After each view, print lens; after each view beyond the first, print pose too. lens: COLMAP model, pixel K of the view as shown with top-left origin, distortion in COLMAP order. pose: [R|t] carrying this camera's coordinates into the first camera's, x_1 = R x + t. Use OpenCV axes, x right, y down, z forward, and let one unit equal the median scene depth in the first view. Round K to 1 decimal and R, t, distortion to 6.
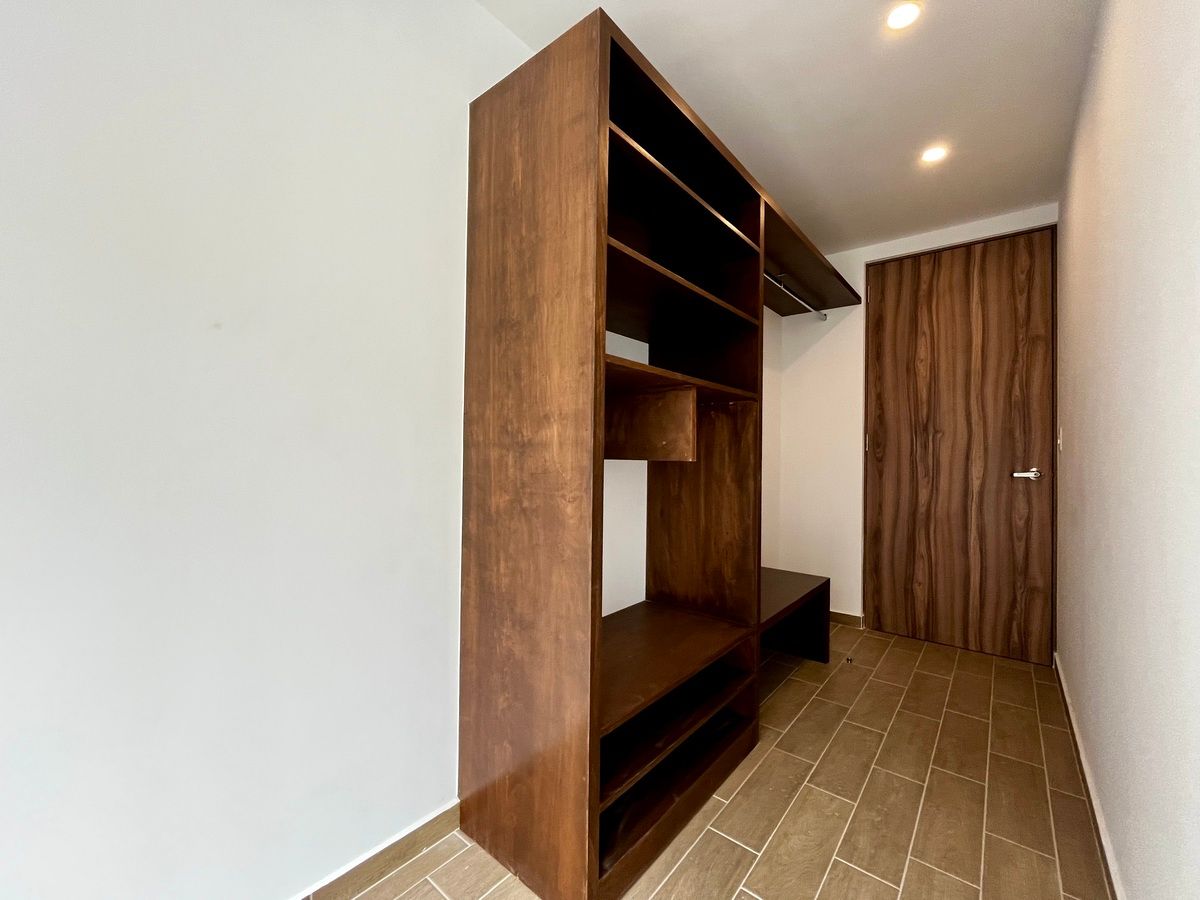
lens RADIAL K [[488.2, 0, 588.0], [0, 488.2, 445.8], [0, 0, 1]] dist [-0.002683, 0.000494]
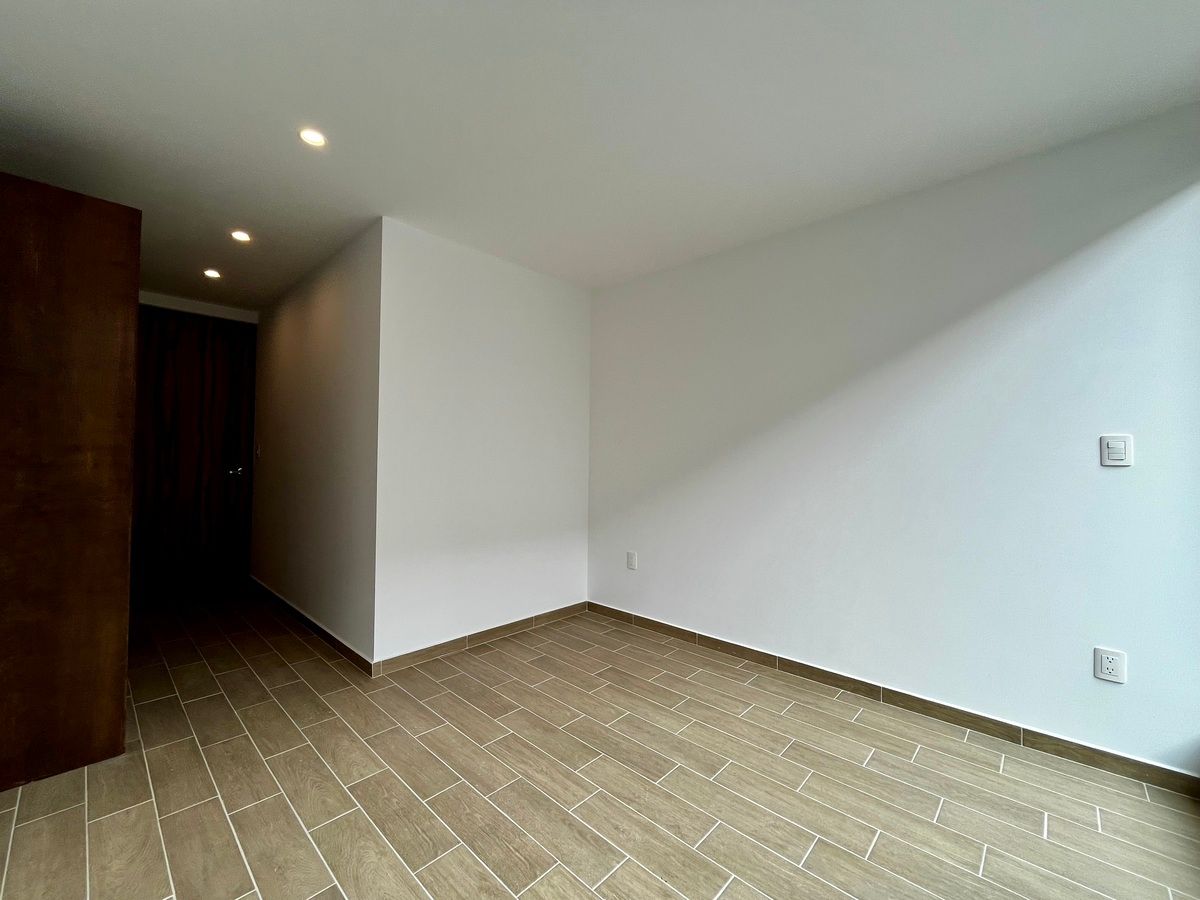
lens RADIAL K [[488.2, 0, 595.0], [0, 488.2, 453.7], [0, 0, 1]] dist [-0.002683, 0.000494]
pose [[0.086626, 0.006241, 0.996221, -1.364741], [-0.014555, 0.999882, -0.004998, -0.050980], [-0.996135, -0.014067, 0.086706, -0.674184]]
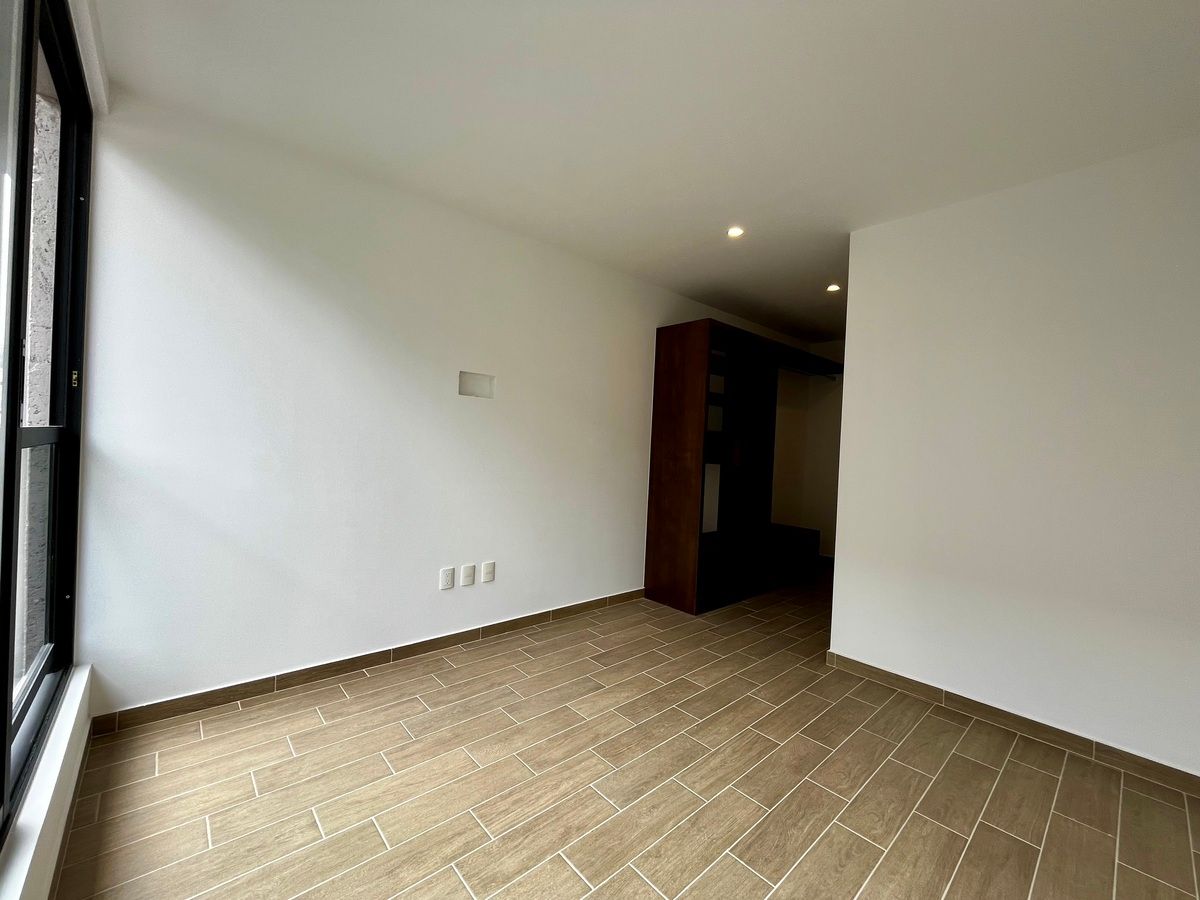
lens RADIAL K [[488.2, 0, 604.4], [0, 488.2, 452.8], [0, 0, 1]] dist [-0.002683, 0.000494]
pose [[0.985525, 0.041934, -0.164261, -0.081706], [-0.039544, 0.999059, 0.017793, -0.068178], [0.164853, -0.011039, 0.986256, -1.923400]]
